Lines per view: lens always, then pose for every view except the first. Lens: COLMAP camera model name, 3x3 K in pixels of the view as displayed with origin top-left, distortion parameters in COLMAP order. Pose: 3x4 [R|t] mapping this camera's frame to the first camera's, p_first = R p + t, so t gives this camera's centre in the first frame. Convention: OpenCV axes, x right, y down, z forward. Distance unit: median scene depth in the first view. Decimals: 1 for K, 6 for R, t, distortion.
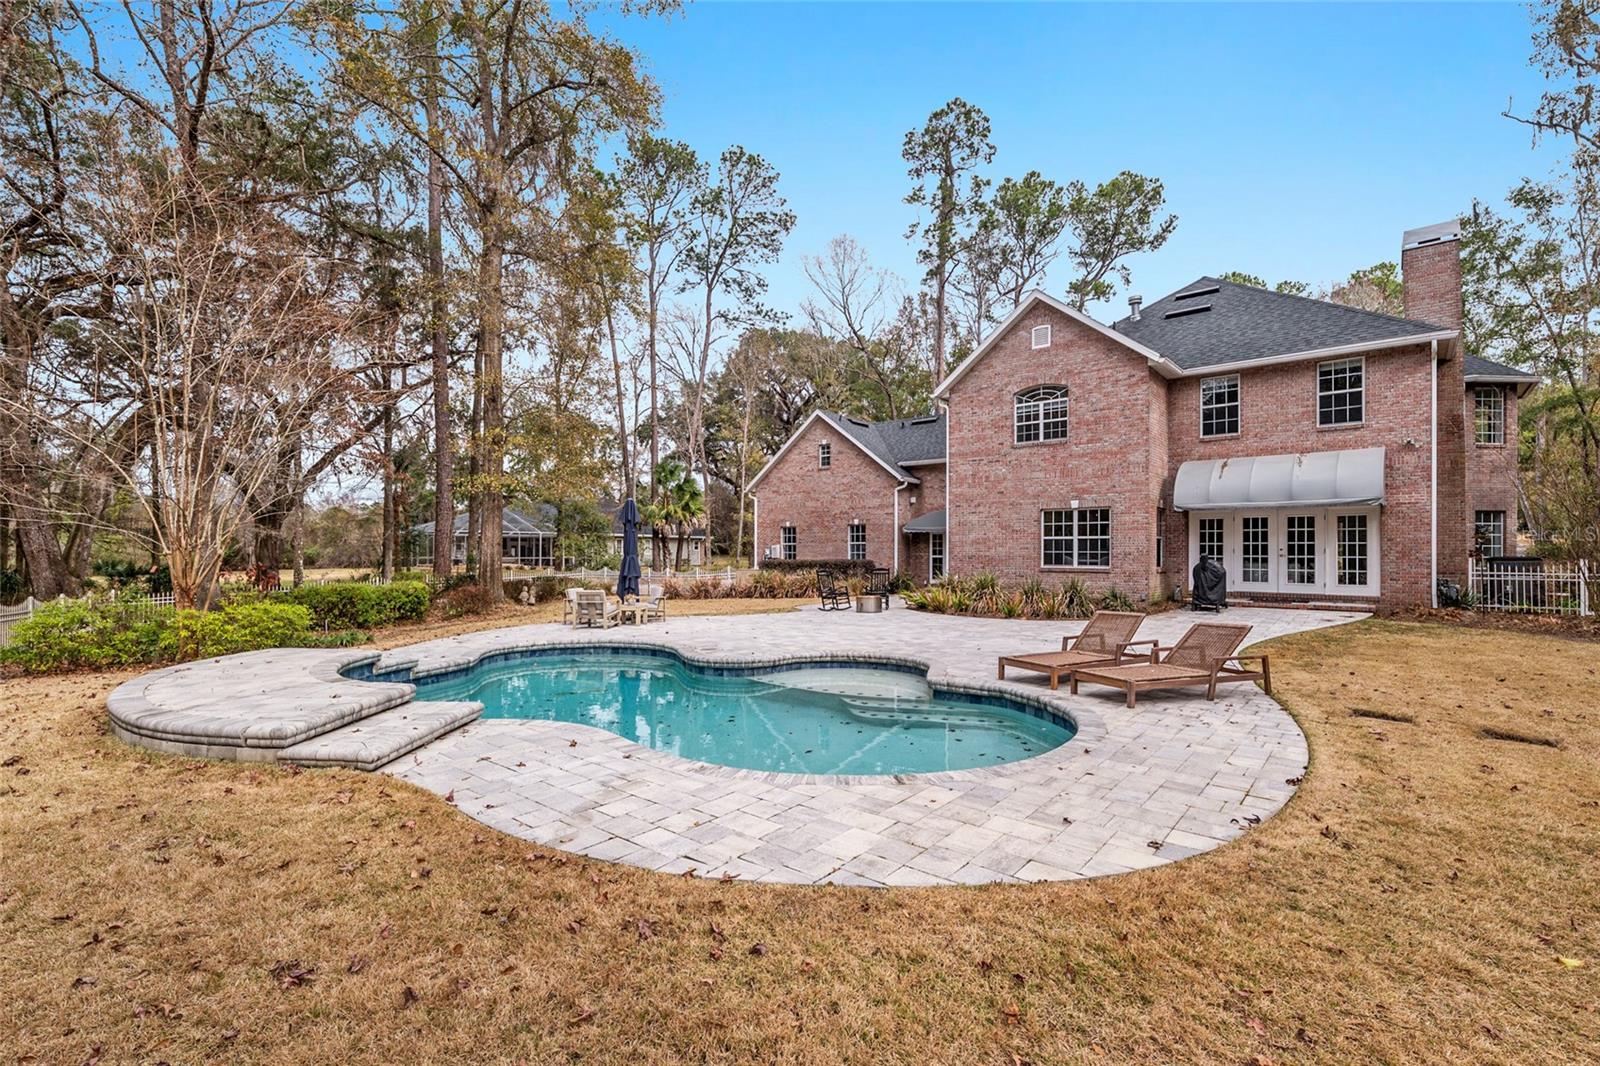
lens RADIAL K [[702.9, 0, 792.2], [0, 702.9, 554.9], [0, 0, 1]] dist [-0.012847, 0.001107]
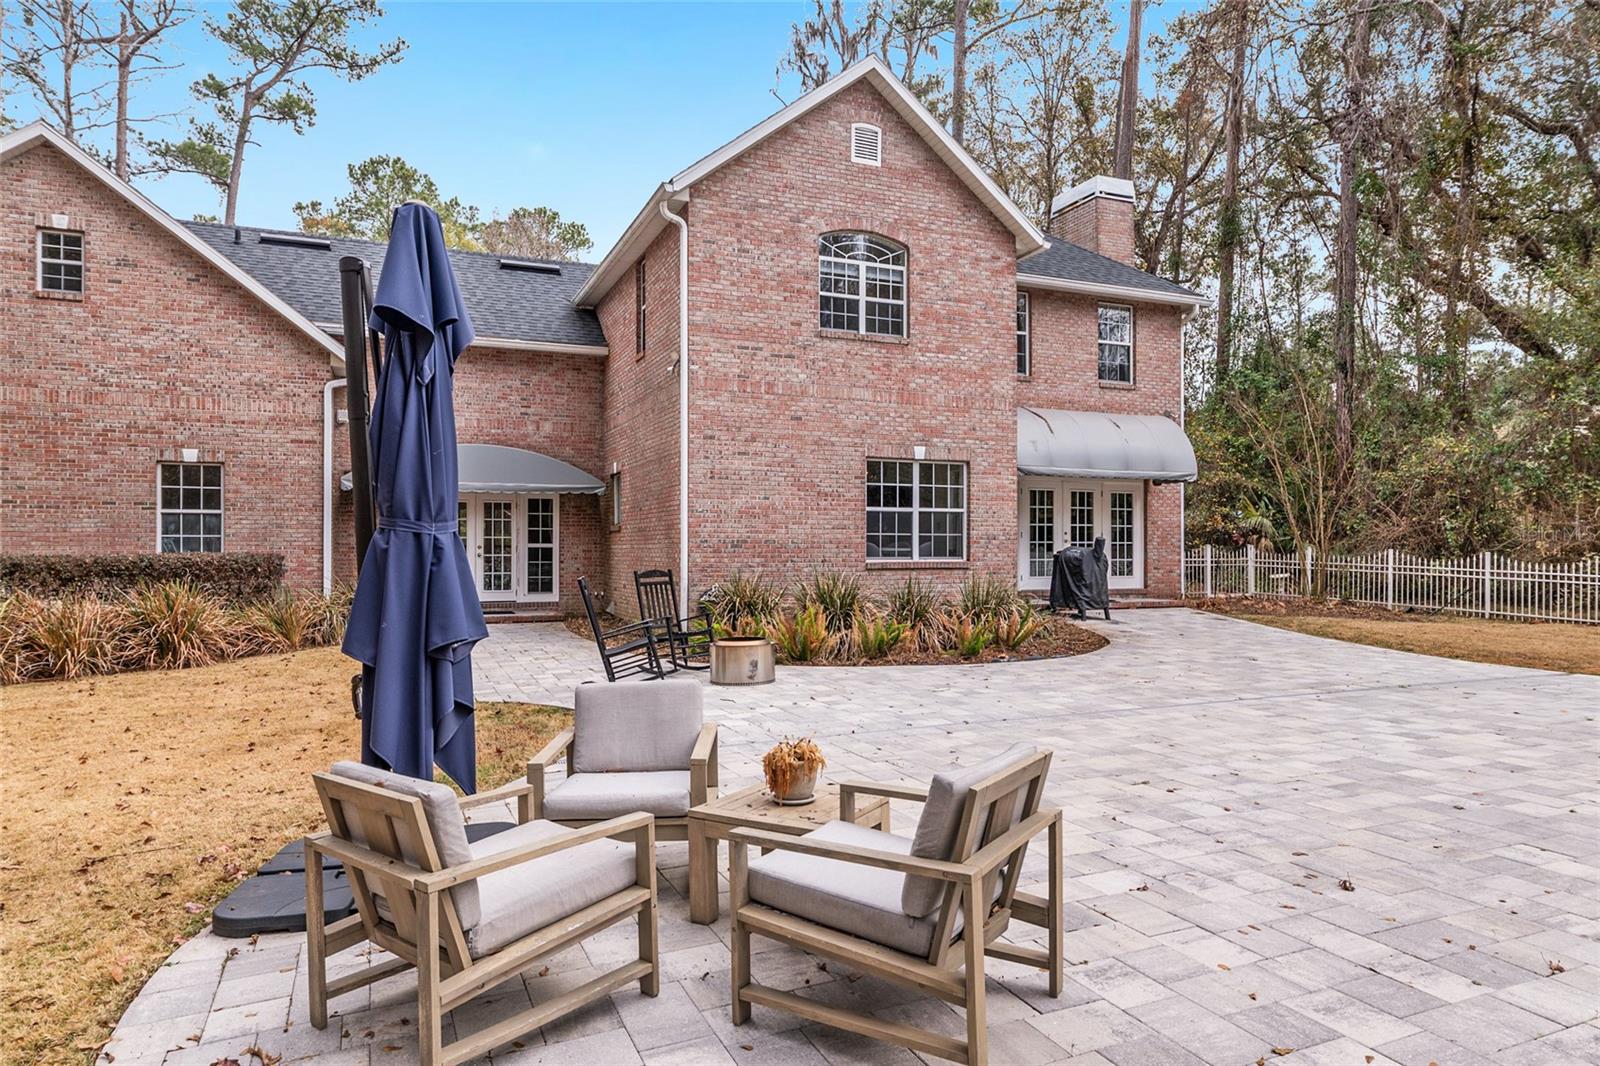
lens RADIAL K [[972.9, 0, 792.2], [0, 972.9, 551.2], [0, 0, 1]] dist [0.000141, 0.001111]
pose [[0.445245, -0.005231, 0.895394, -0.255141], [0.003761, 0.999985, 0.003972, 0.004344], [-0.895401, 0.001600, 0.445258, 0.506172]]
